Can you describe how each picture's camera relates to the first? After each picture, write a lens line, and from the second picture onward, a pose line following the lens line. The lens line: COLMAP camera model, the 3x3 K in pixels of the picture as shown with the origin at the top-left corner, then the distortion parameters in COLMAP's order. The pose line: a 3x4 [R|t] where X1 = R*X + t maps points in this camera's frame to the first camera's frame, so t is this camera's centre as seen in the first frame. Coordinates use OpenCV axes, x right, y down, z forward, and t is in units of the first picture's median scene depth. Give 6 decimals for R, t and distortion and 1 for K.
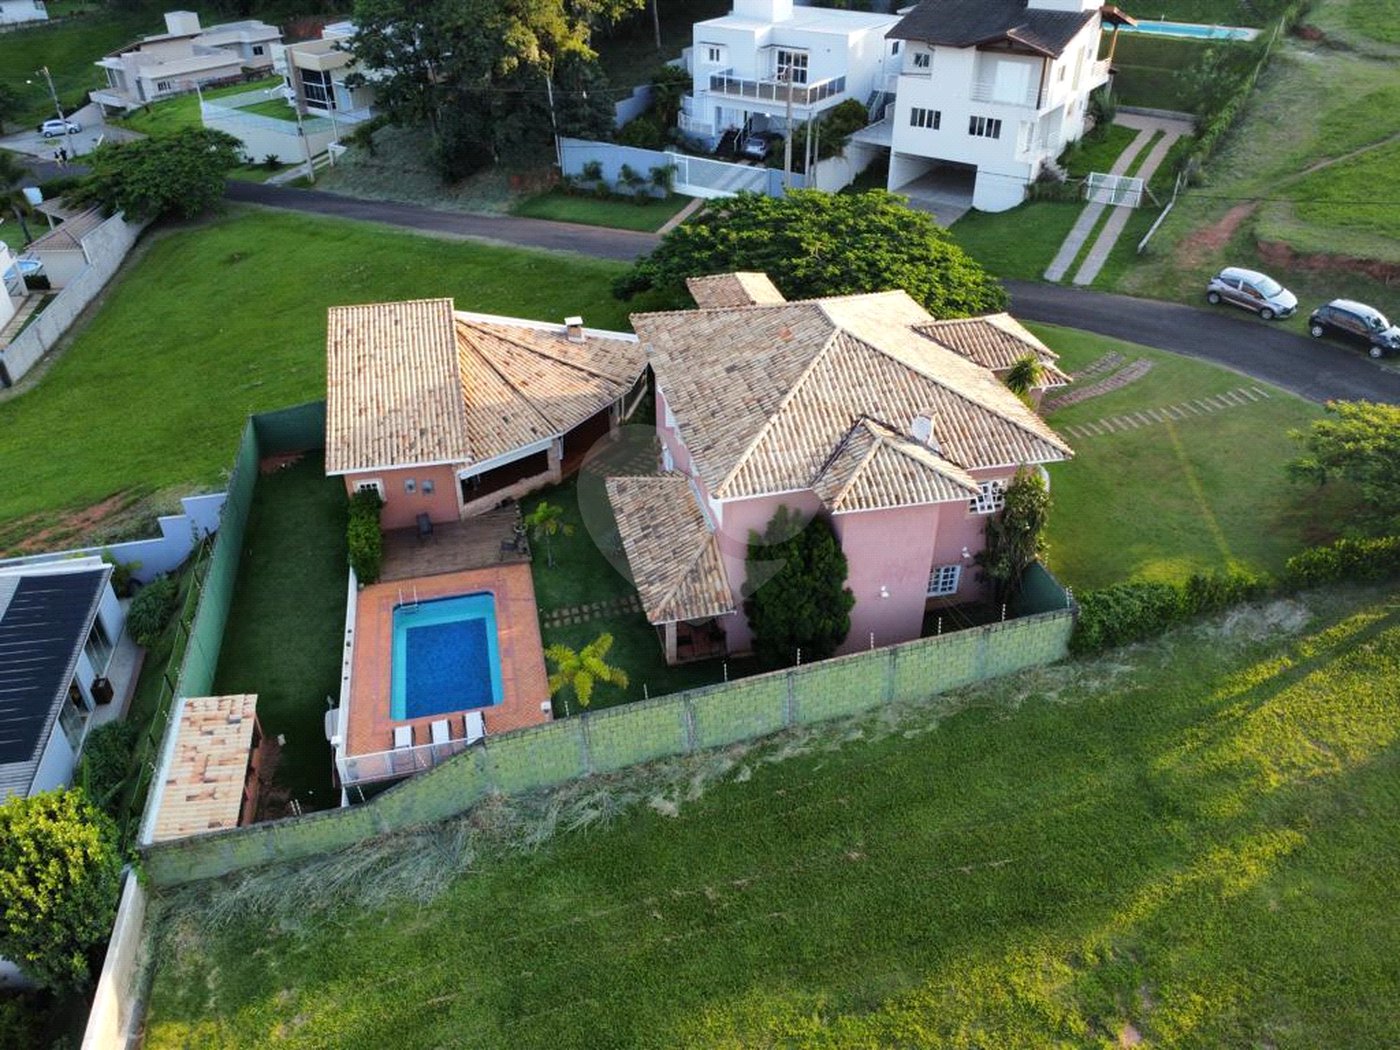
lens RADIAL K [[1038.3, 0, 701.4], [0, 1038.3, 519.5], [0, 0, 1]] dist [-0.011581, -0.002949]
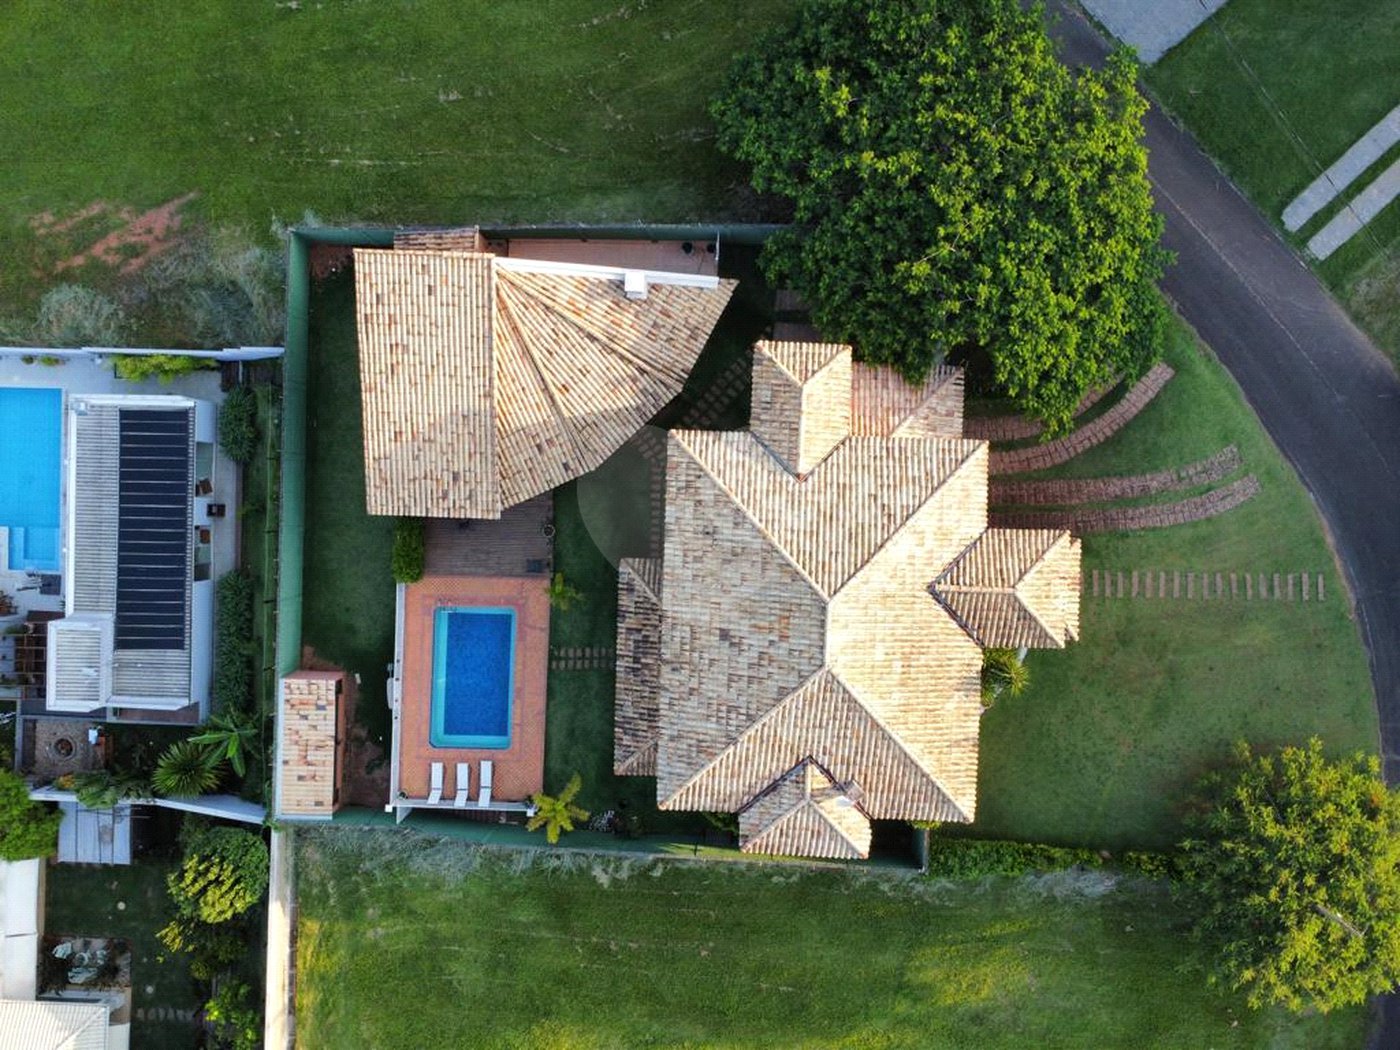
lens RADIAL K [[1038.3, 0, 701.4], [0, 1038.3, 519.5], [0, 0, 1]] dist [-0.011581, -0.002949]
pose [[0.965398, 0.260771, -0.002074, -0.021698], [-0.142274, 0.533344, 0.833848, -1.040216], [0.218550, -0.804700, 0.551990, 0.491694]]
